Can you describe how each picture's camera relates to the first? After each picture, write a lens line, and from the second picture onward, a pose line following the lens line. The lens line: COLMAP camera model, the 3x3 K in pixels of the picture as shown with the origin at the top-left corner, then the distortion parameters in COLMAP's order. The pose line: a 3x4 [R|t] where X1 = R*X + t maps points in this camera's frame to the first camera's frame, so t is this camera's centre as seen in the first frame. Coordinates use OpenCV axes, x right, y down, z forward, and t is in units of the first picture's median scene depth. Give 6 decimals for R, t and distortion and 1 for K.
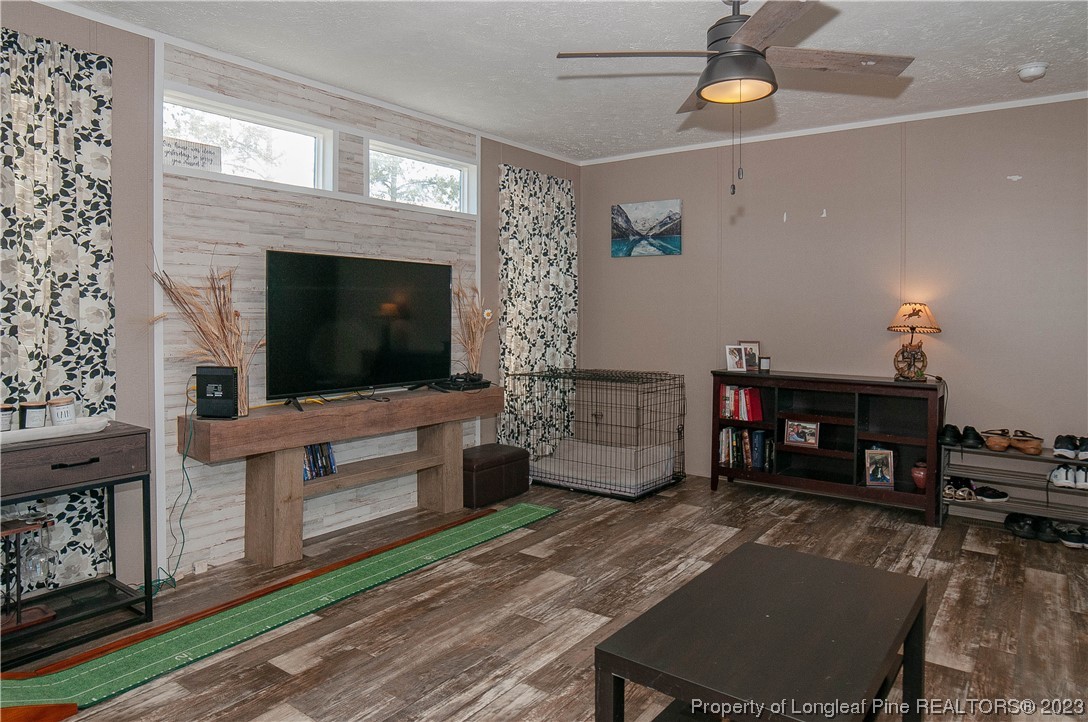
lens RADIAL K [[690.8, 0, 555.7], [0, 690.8, 322.7], [0, 0, 1]] dist [-0.044954, 0.003885]
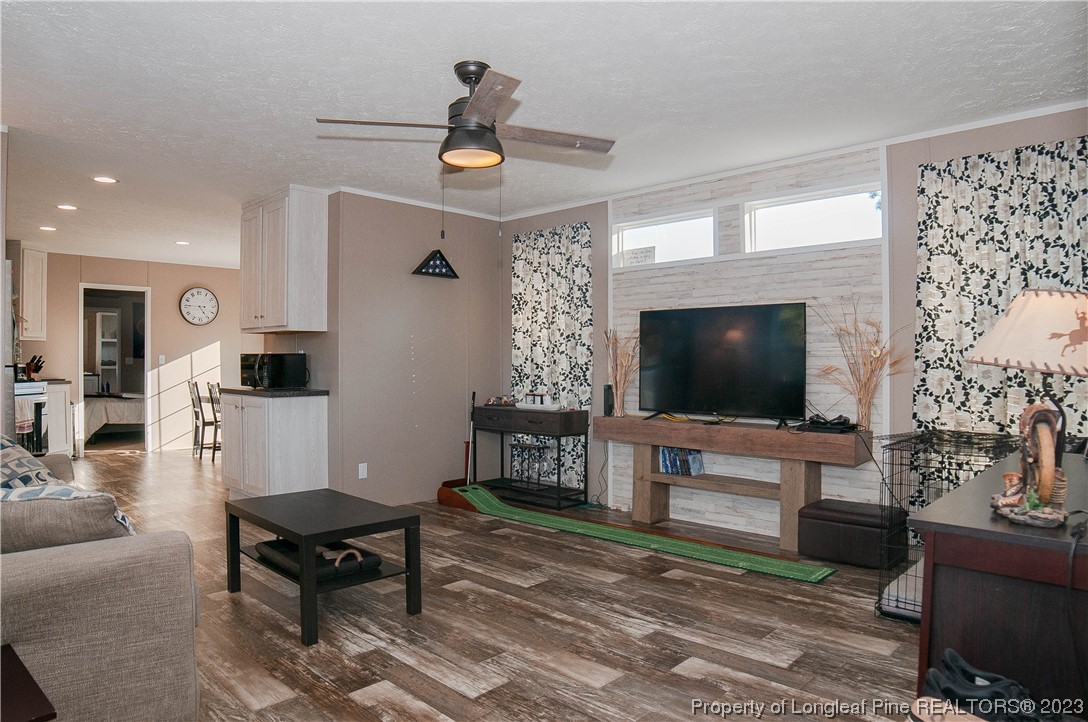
lens RADIAL K [[680.7, 0, 544.0], [0, 680.7, 361.0], [0, 0, 1]] dist [-0.163451, 0.000923]
pose [[-0.149941, -0.006859, -0.988671, 1.003850], [-0.020607, 0.999780, -0.003811, 0.013373], [0.988480, 0.019803, -0.150050, 0.933376]]
